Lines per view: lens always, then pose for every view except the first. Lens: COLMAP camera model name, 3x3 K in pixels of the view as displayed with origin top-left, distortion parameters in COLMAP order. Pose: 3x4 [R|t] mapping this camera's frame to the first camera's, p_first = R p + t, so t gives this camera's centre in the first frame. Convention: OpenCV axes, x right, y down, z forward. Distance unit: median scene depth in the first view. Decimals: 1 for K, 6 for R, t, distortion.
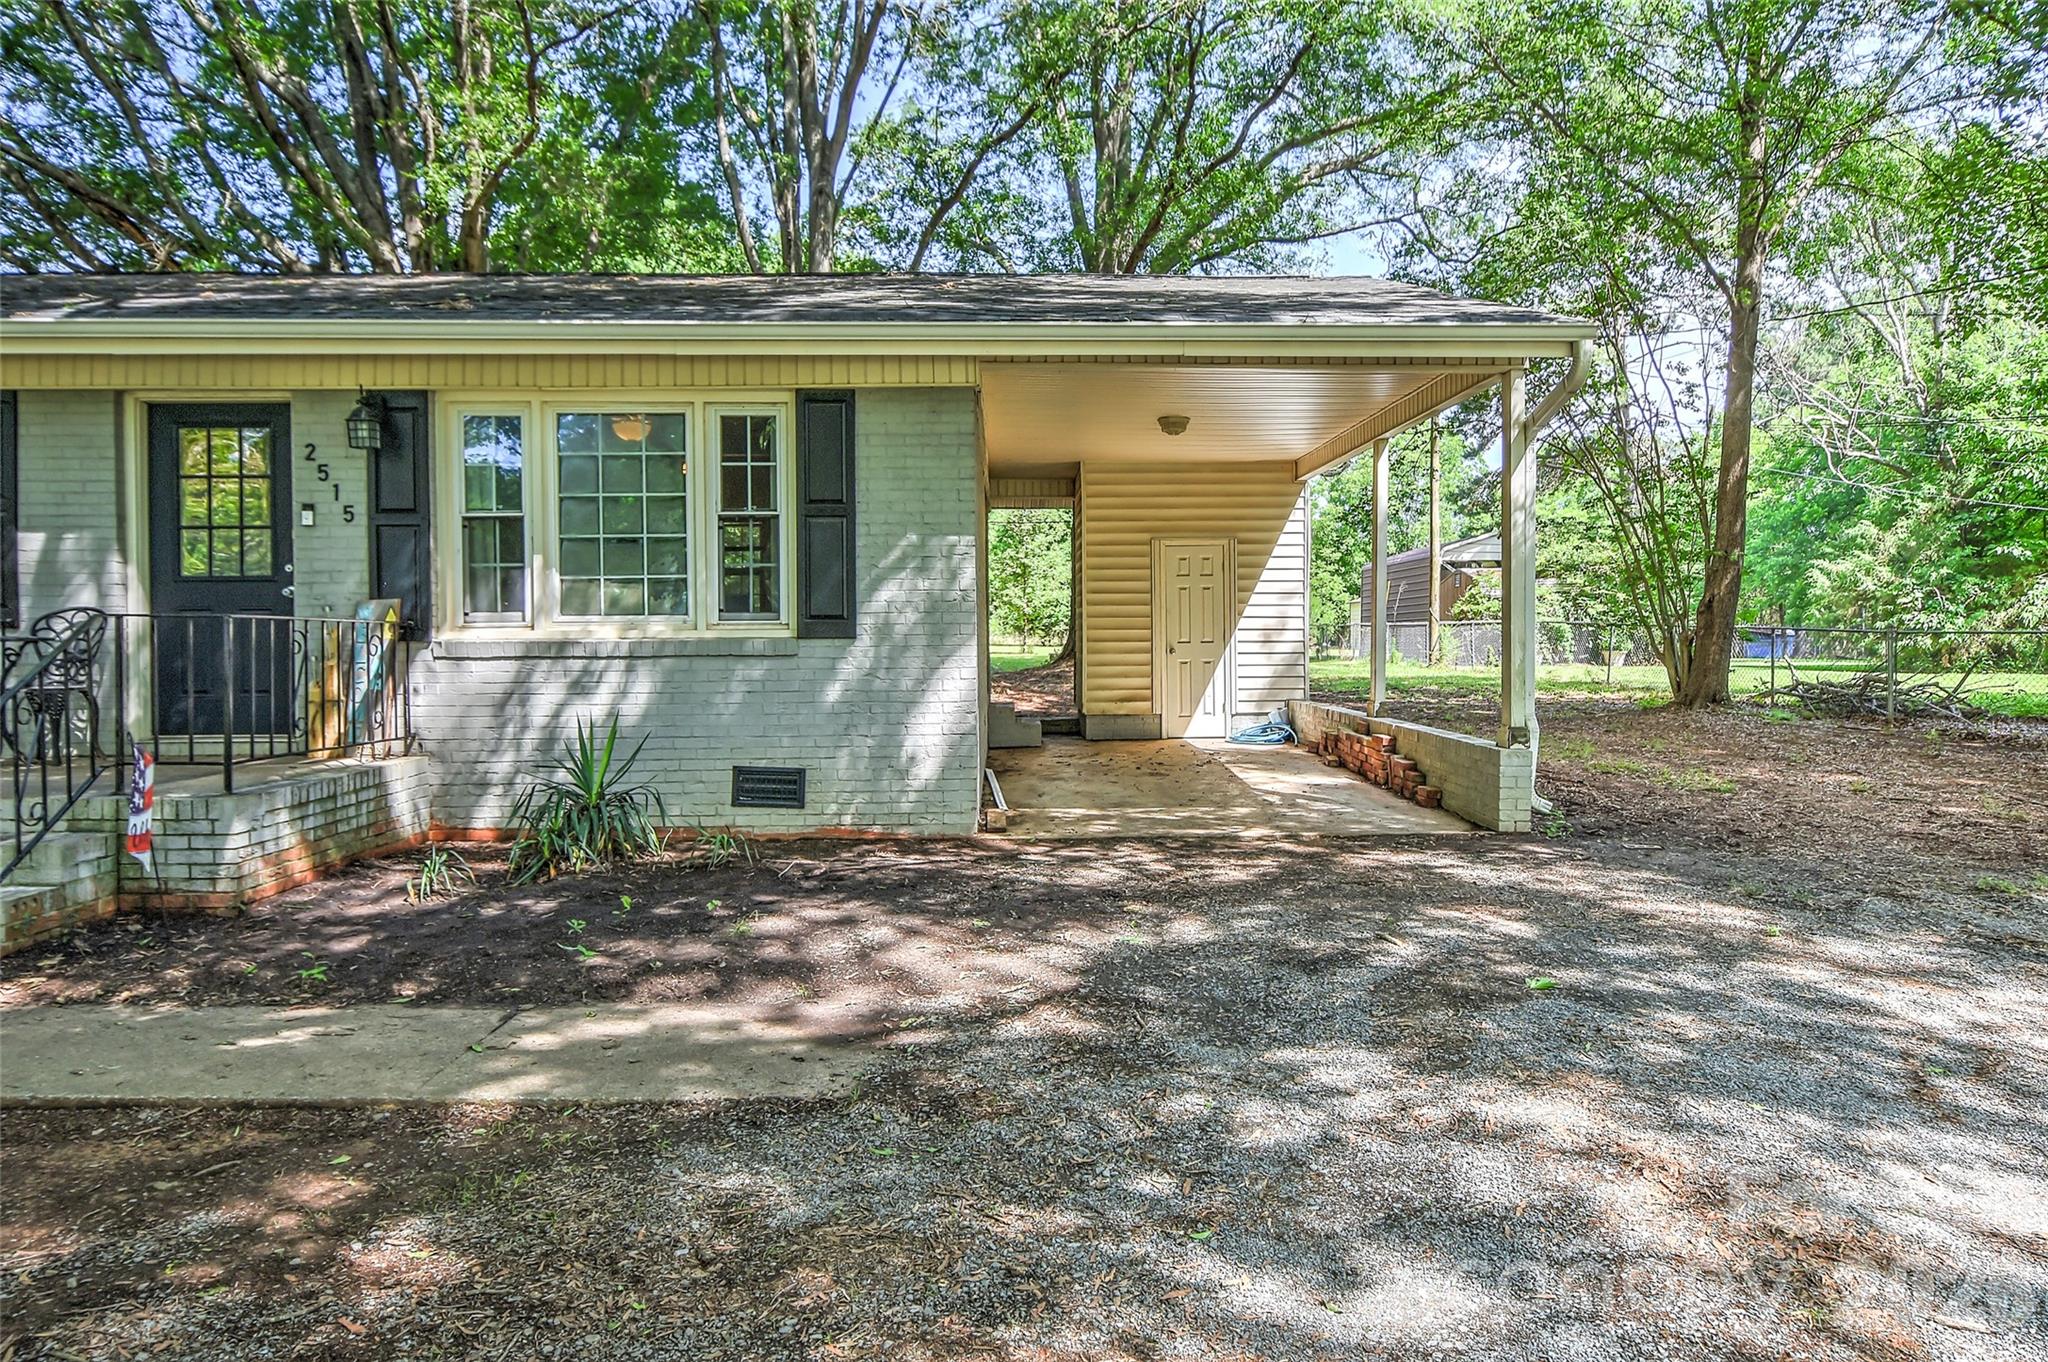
lens RADIAL K [[1286.7, 0, 1040.3], [0, 1286.7, 661.1], [0, 0, 1]] dist [0.006987, -0.008721]
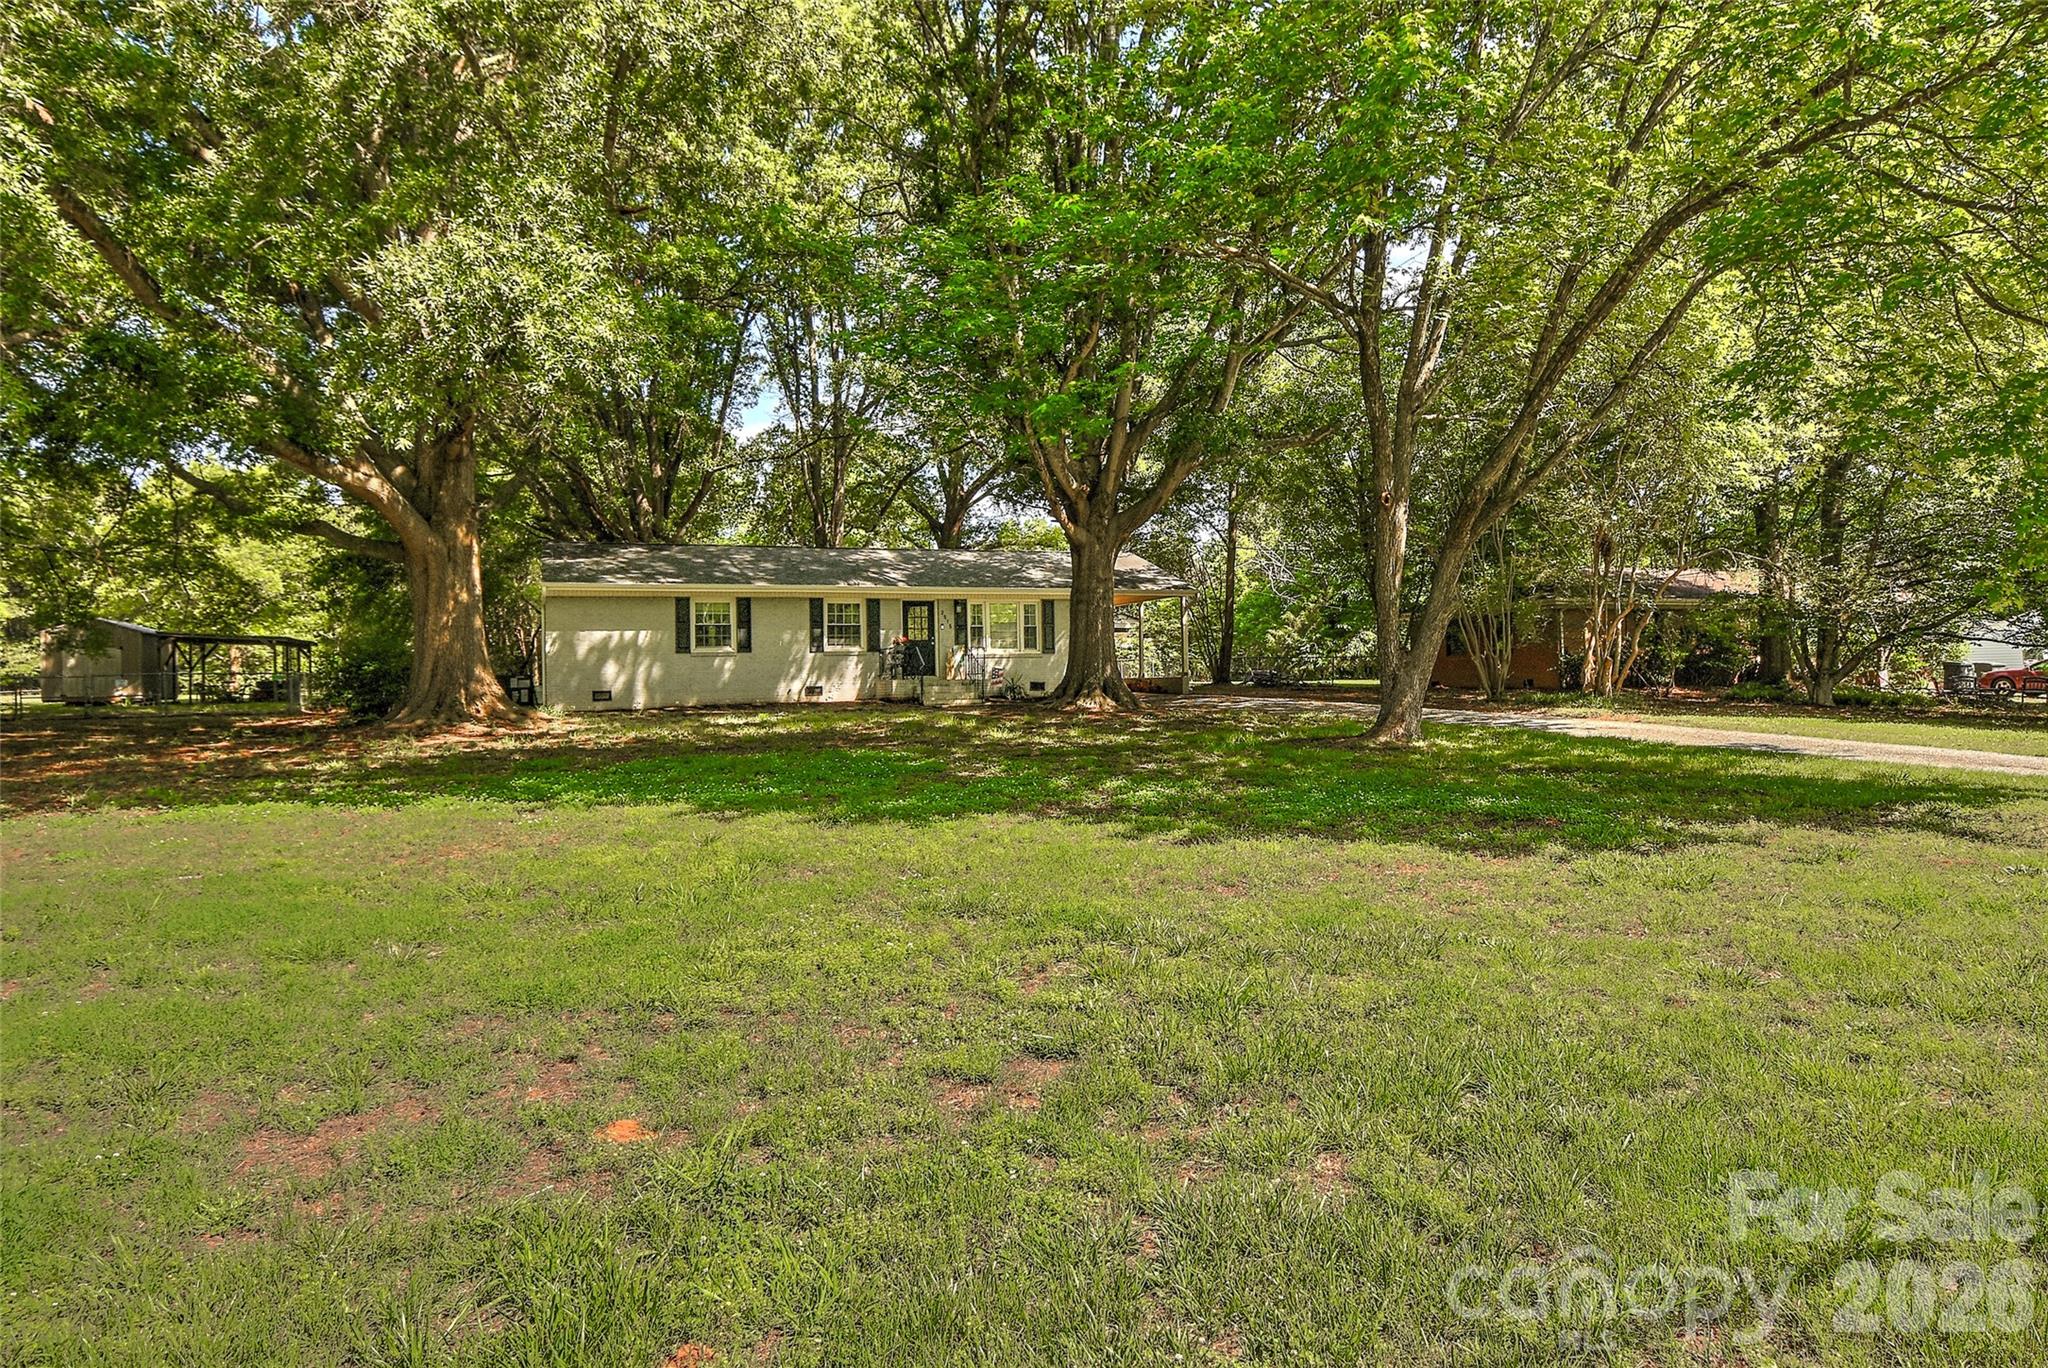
lens RADIAL K [[1286.7, 0, 1027.5], [0, 1286.7, 675.4], [0, 0, 1]] dist [0.006987, -0.008721]
pose [[0.948359, -0.007688, 0.317105, -1.689512], [0.017647, 0.999437, -0.028548, 0.190186], [-0.316707, 0.032670, 0.947961, -3.321182]]
